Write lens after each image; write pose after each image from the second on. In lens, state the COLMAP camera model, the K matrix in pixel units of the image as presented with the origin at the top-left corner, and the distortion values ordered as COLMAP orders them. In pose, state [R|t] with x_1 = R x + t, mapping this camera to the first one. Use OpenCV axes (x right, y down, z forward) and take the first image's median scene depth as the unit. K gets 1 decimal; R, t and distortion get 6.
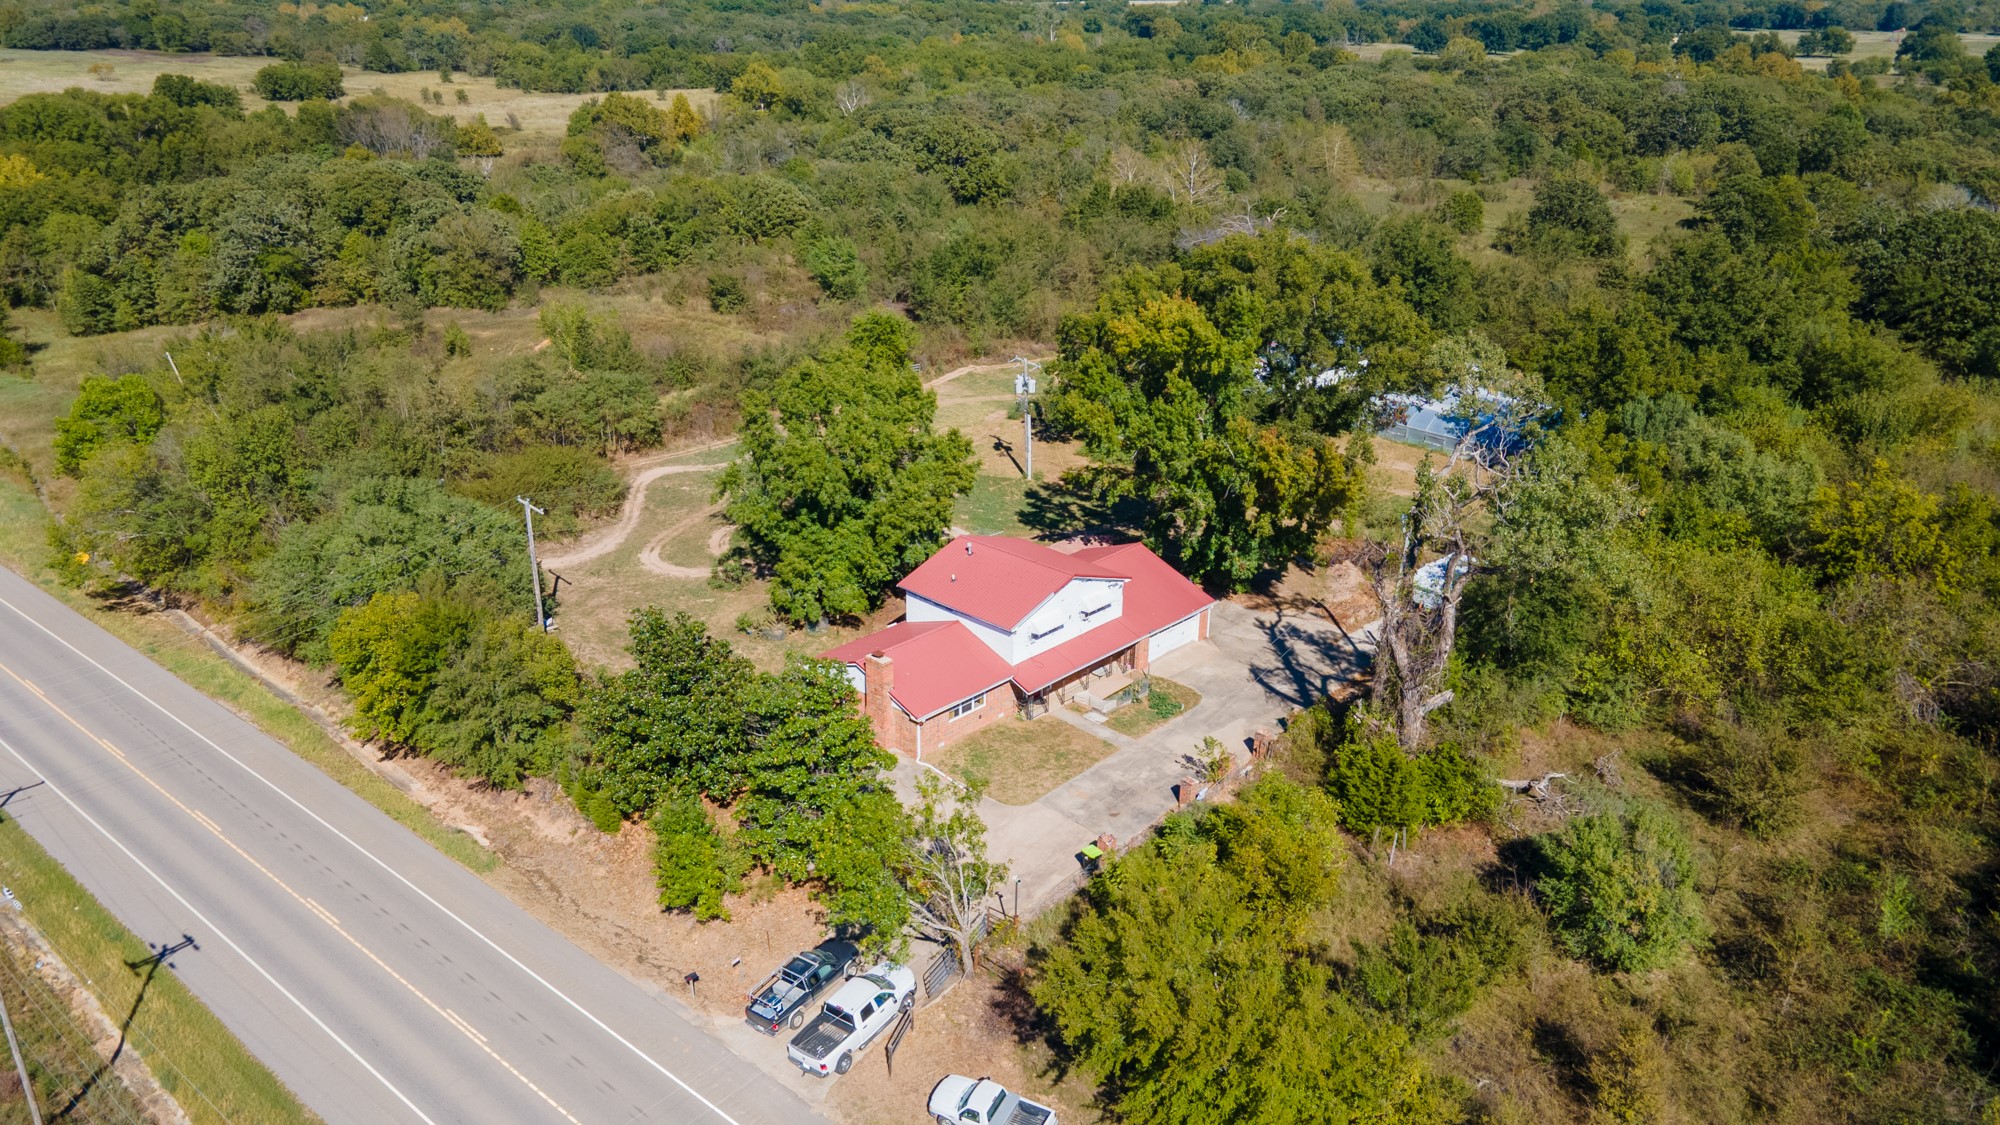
lens RADIAL K [[1606.2, 0, 1000.0], [0, 1606.2, 562.5], [0, 0, 1]] dist [-0.002718, 0.202701]
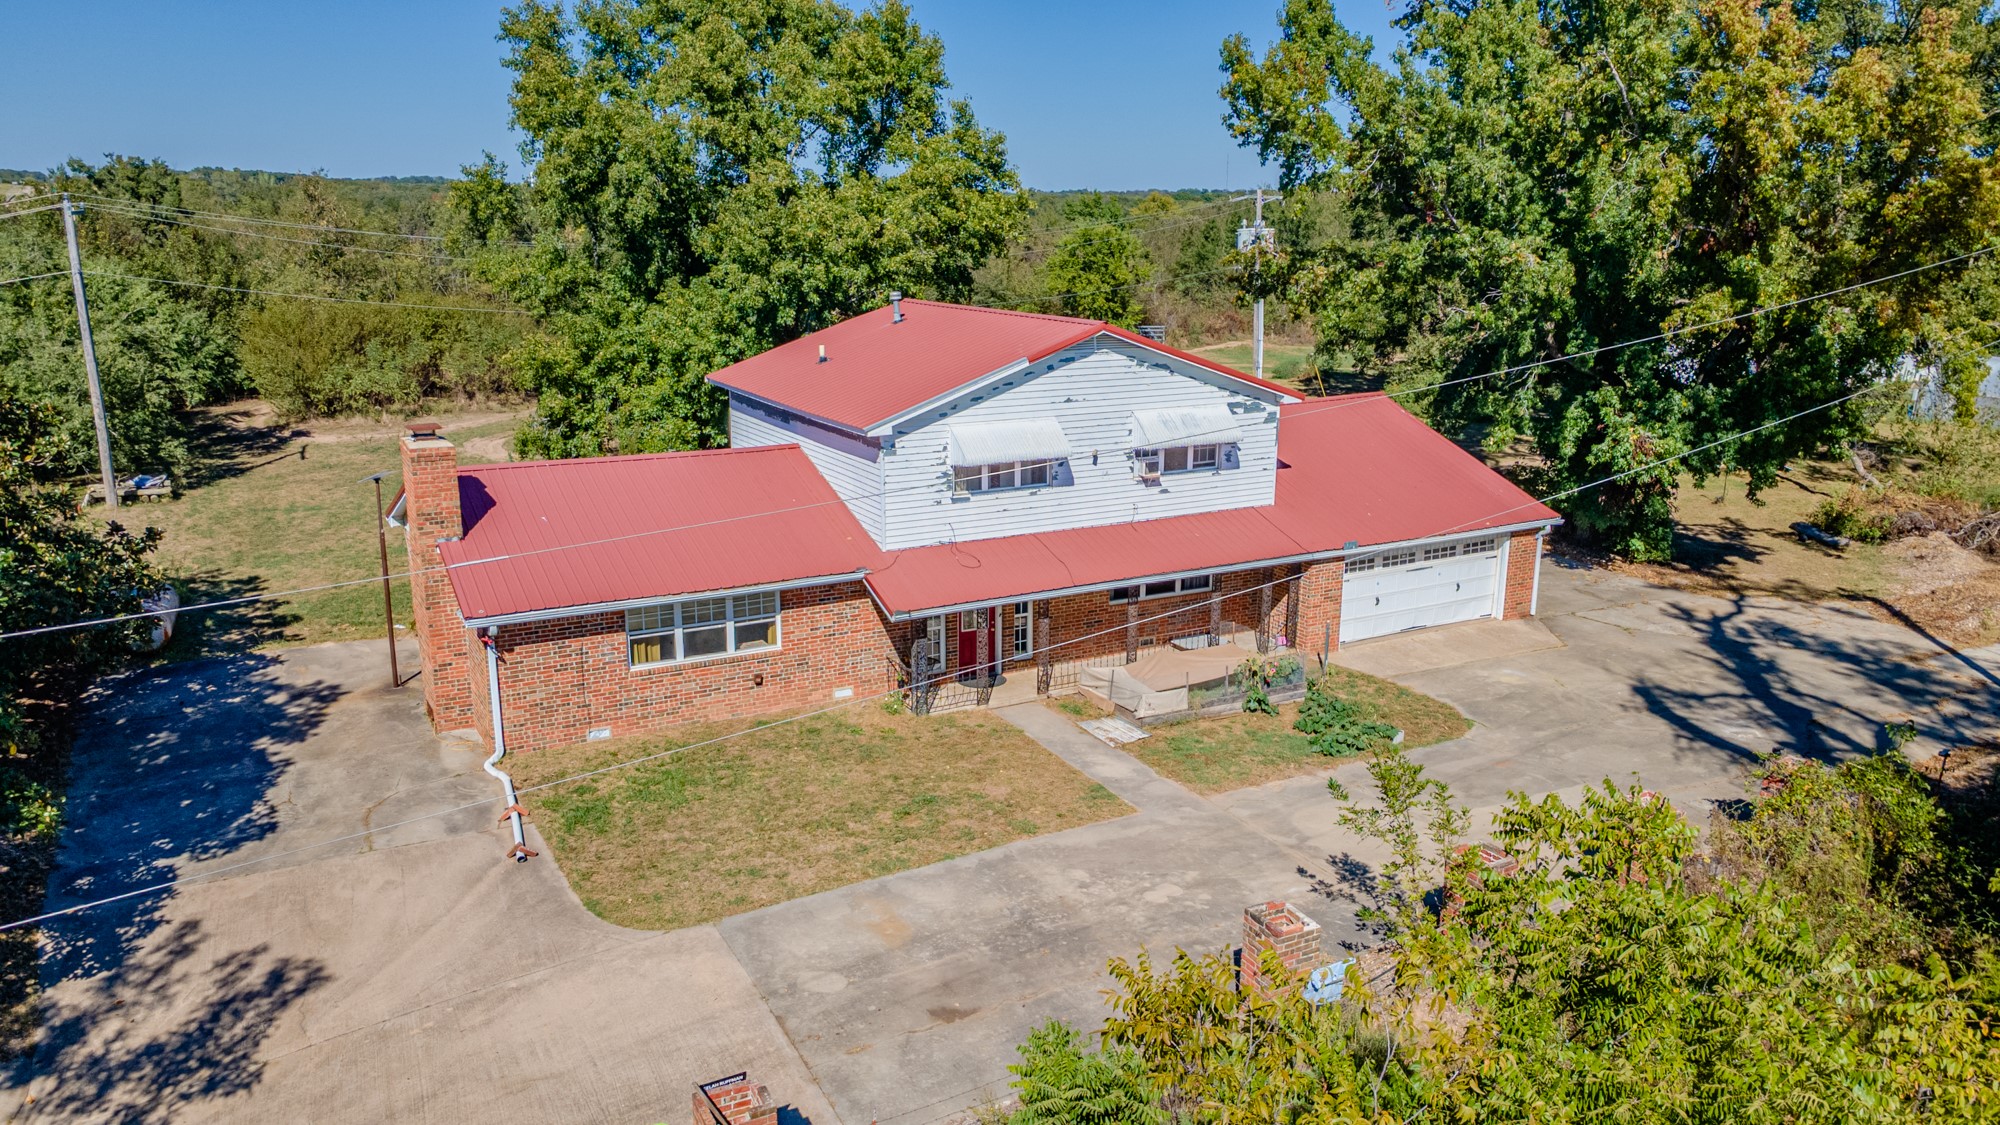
lens RADIAL K [[1606.2, 0, 1000.0], [0, 1606.2, 562.5], [0, 0, 1]] dist [-0.002718, 0.202701]
pose [[0.961038, 0.078061, -0.265166, 0.114512], [-0.113340, 0.986229, -0.120445, 0.097866], [0.252112, 0.145806, 0.956651, 0.629700]]
